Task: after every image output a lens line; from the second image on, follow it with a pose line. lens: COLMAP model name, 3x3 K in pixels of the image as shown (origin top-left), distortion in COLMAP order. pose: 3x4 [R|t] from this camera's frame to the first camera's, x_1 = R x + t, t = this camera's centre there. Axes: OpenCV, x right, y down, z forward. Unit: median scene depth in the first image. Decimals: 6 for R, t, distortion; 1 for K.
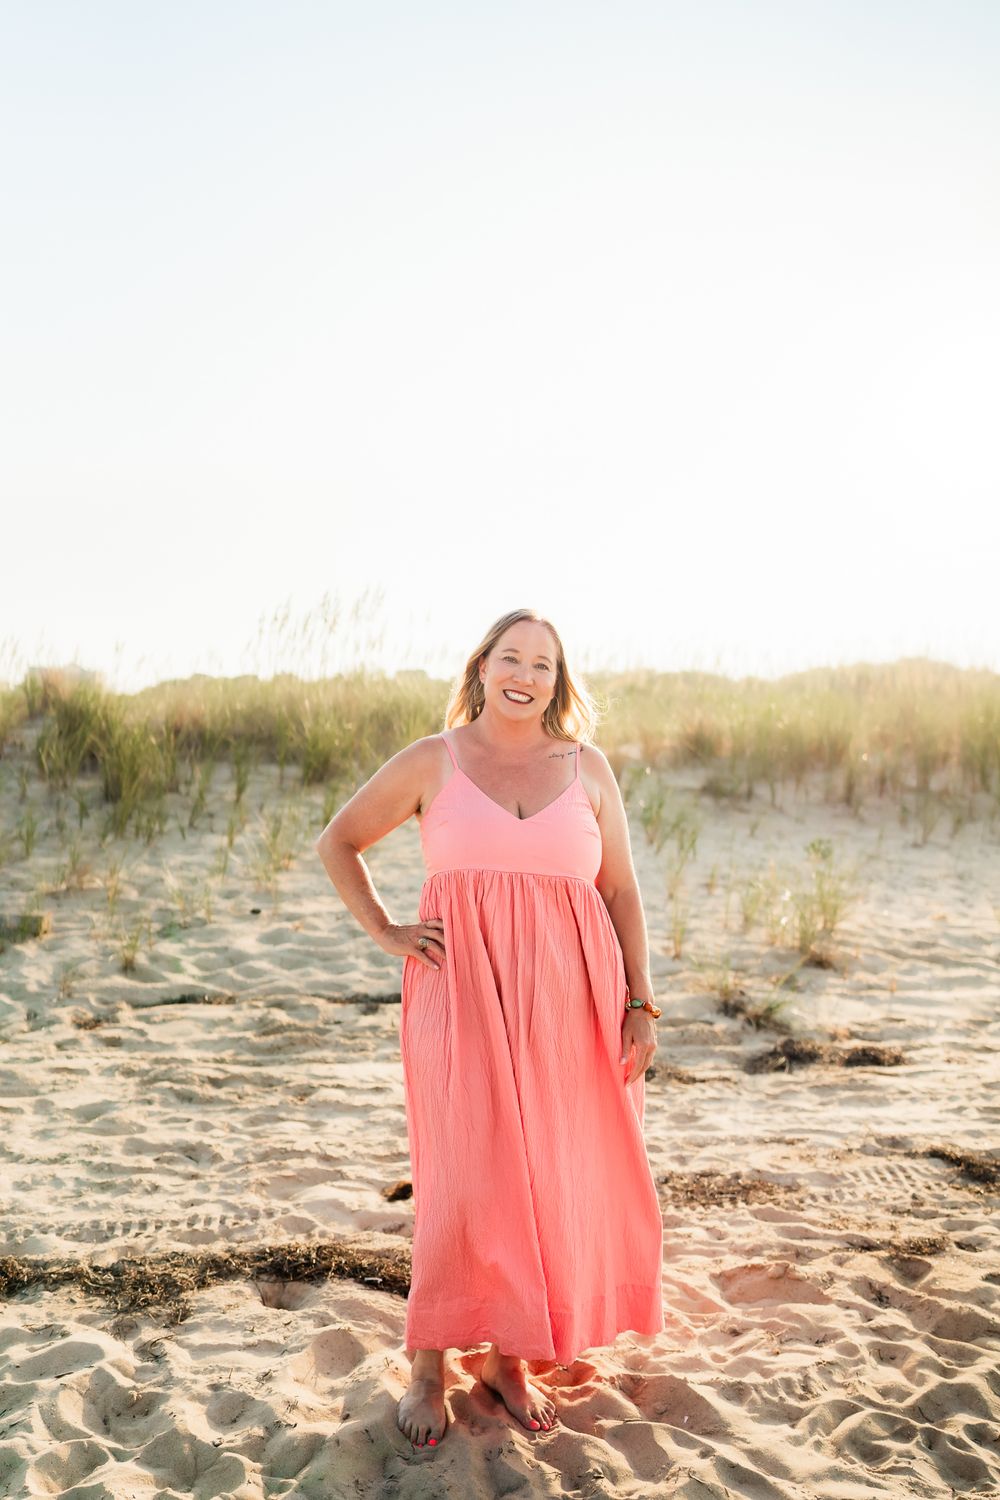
lens RADIAL K [[1440.9, 0, 501.2], [0, 1440.9, 752.5], [0, 0, 1]] dist [-0.042296, 0.163209]
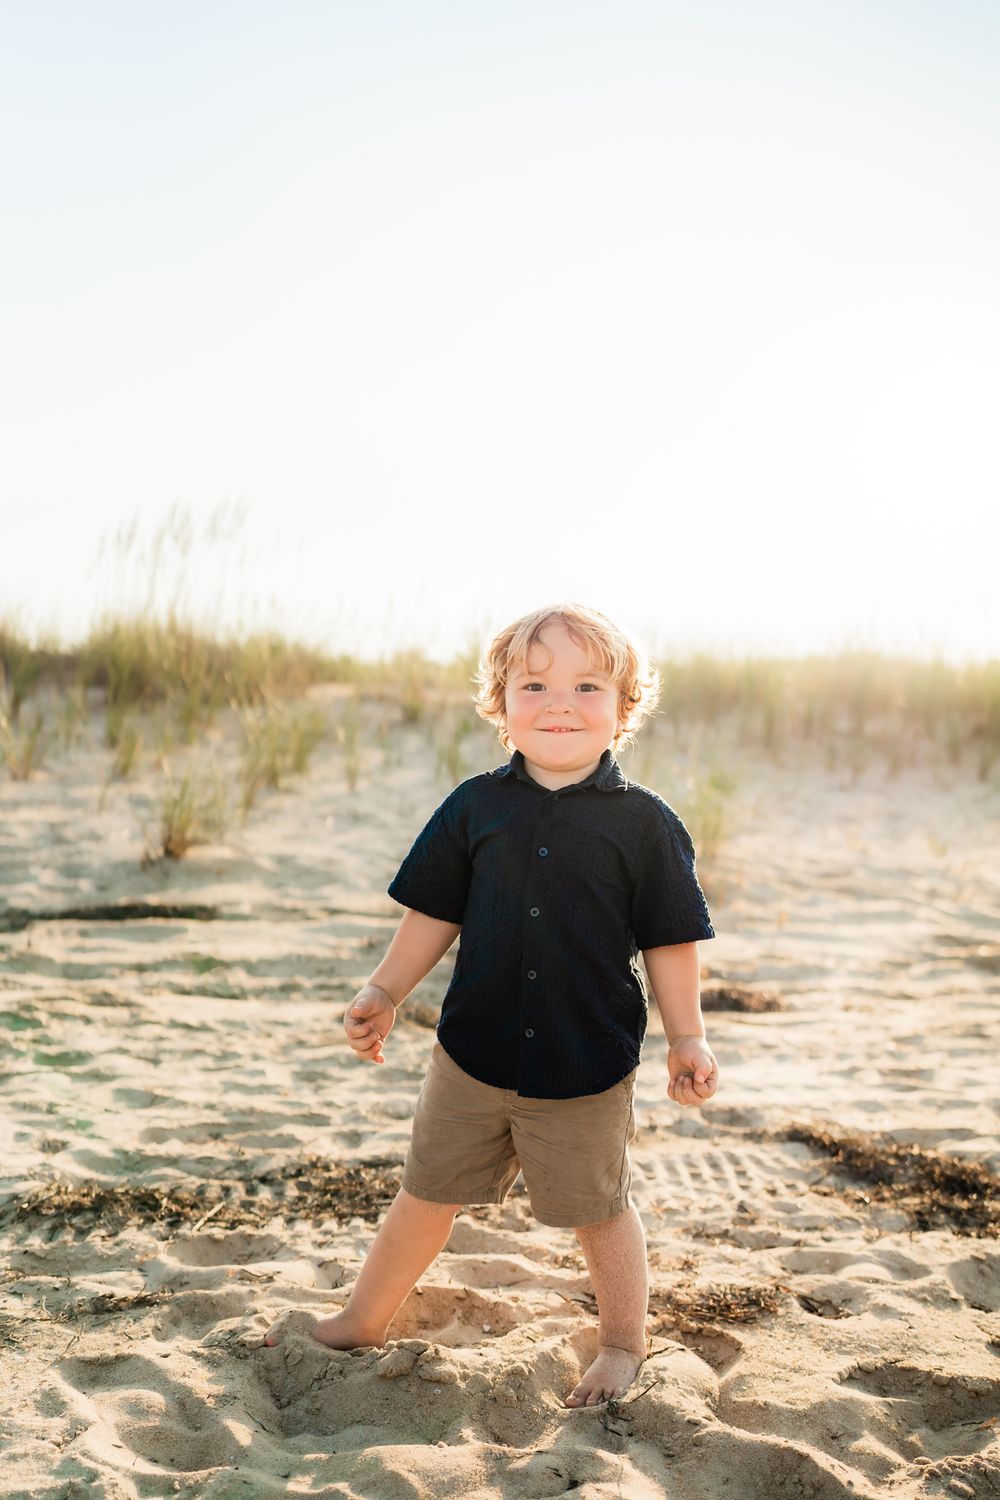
lens RADIAL K [[1440.9, 0, 501.2], [0, 1440.9, 752.5], [0, 0, 1]] dist [-0.042296, 0.163209]
pose [[0.999386, 0.022428, 0.026902, 0.144698], [-0.022130, 0.999691, -0.011332, 0.118282], [-0.027148, 0.010729, 0.999574, 0.372498]]
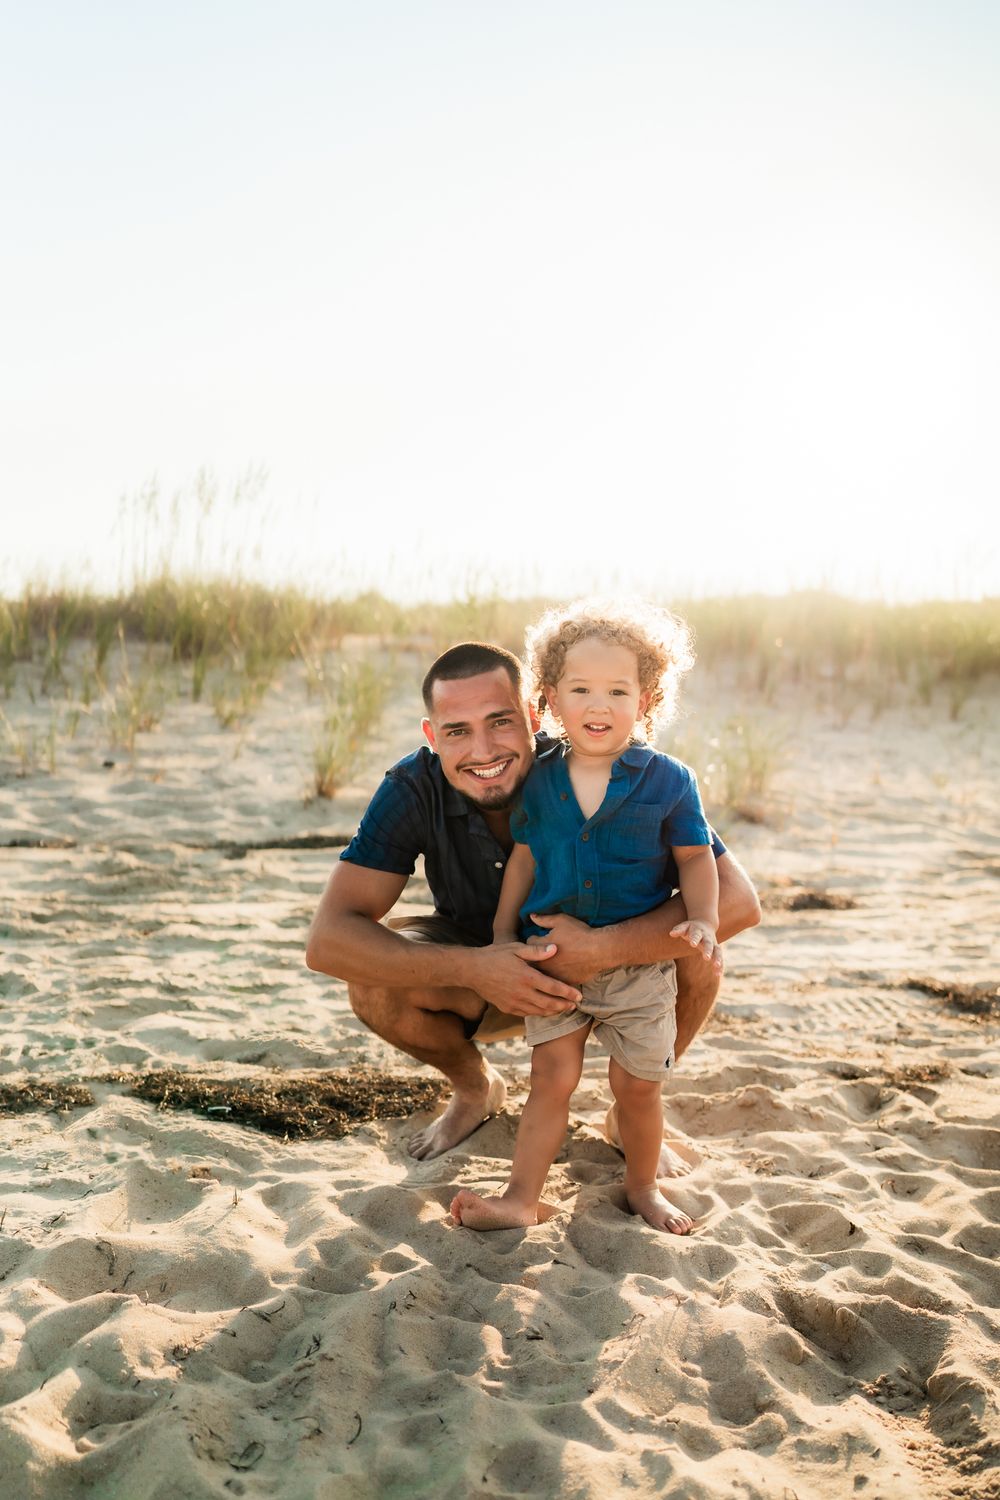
lens RADIAL K [[1437.3, 0, 497.0], [0, 1437.3, 749.2], [0, 0, 1]] dist [-0.047434, 0.165022]
pose [[0.997145, 0.009545, 0.074901, -0.001957], [-0.011918, 0.999439, 0.031307, 0.105350], [-0.074560, -0.032110, 0.996699, 0.172814]]
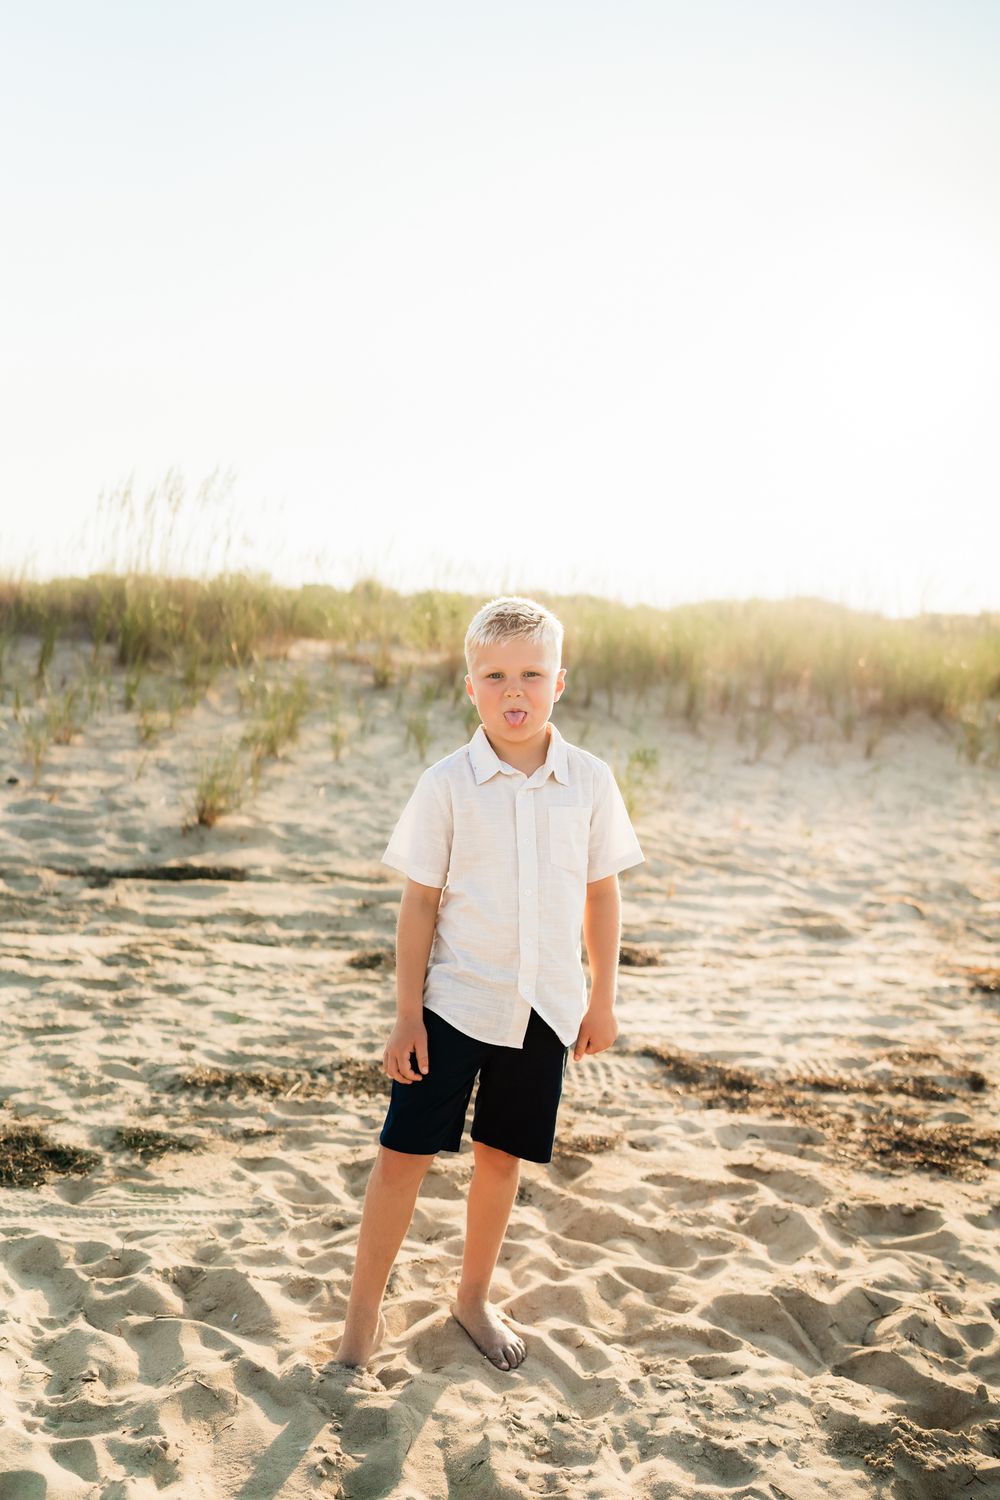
lens RADIAL K [[1440.9, 0, 501.2], [0, 1440.9, 752.5], [0, 0, 1]] dist [-0.042296, 0.163209]
pose [[0.996317, 0.056025, 0.064914, 0.121451], [-0.059260, 0.997038, 0.049026, 0.041382], [-0.061975, -0.052692, 0.996686, 0.083356]]
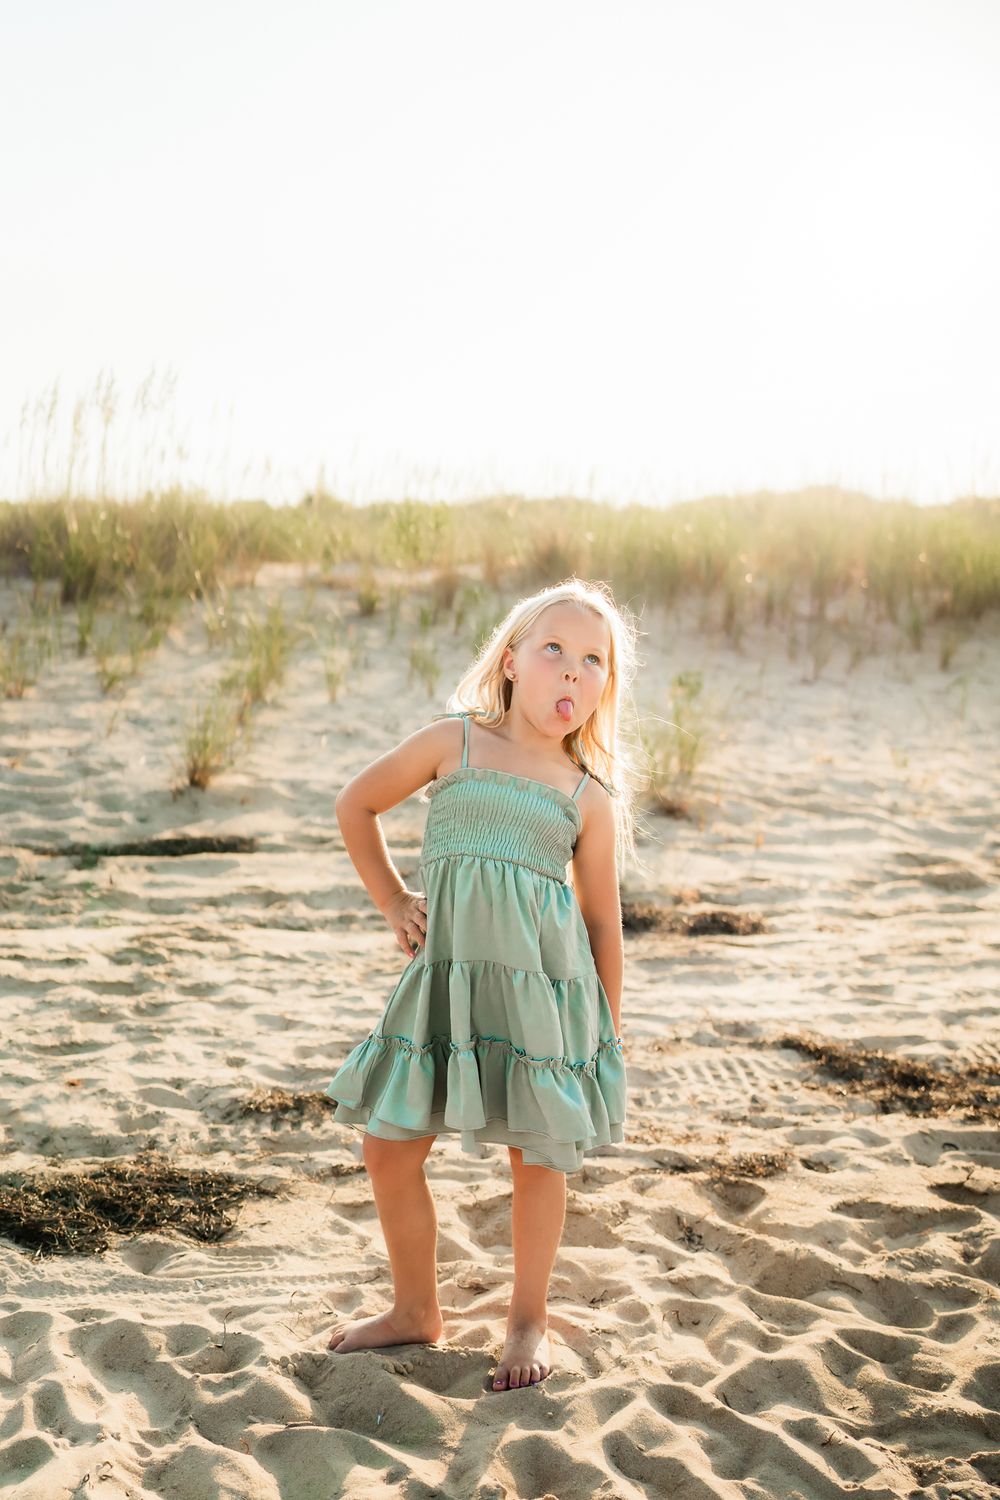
lens RADIAL K [[1651.1, 0, 428.4], [0, 1651.1, 643.2], [0, 0, 1]] dist [-0.040678, 0.152876]
pose [[0.999041, 0.009930, 0.042651, 0.064707], [-0.011022, 0.999615, 0.025446, 0.042645], [-0.042382, -0.025892, 0.998766, 0.129856]]
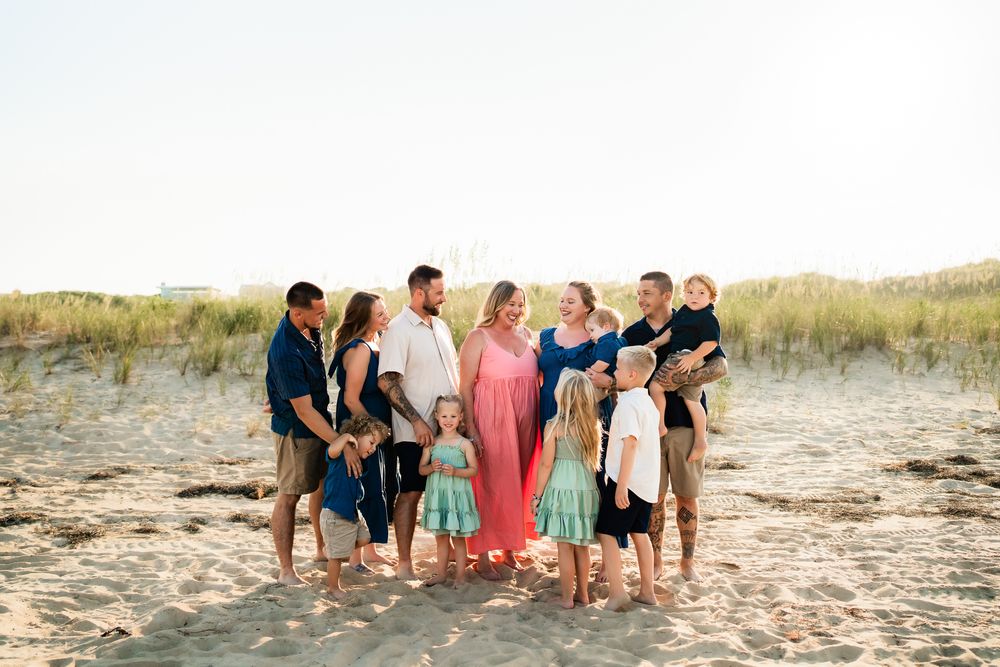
lens RADIAL K [[970.5, 0, 504.4], [0, 970.5, 285.1], [0, 0, 1]] dist [-0.031208, 0.128511]
pose [[0.999024, -0.014051, -0.041882, -0.032003], [0.011753, 0.998439, -0.054609, 0.008841], [0.042584, 0.054064, 0.997629, -0.598470]]
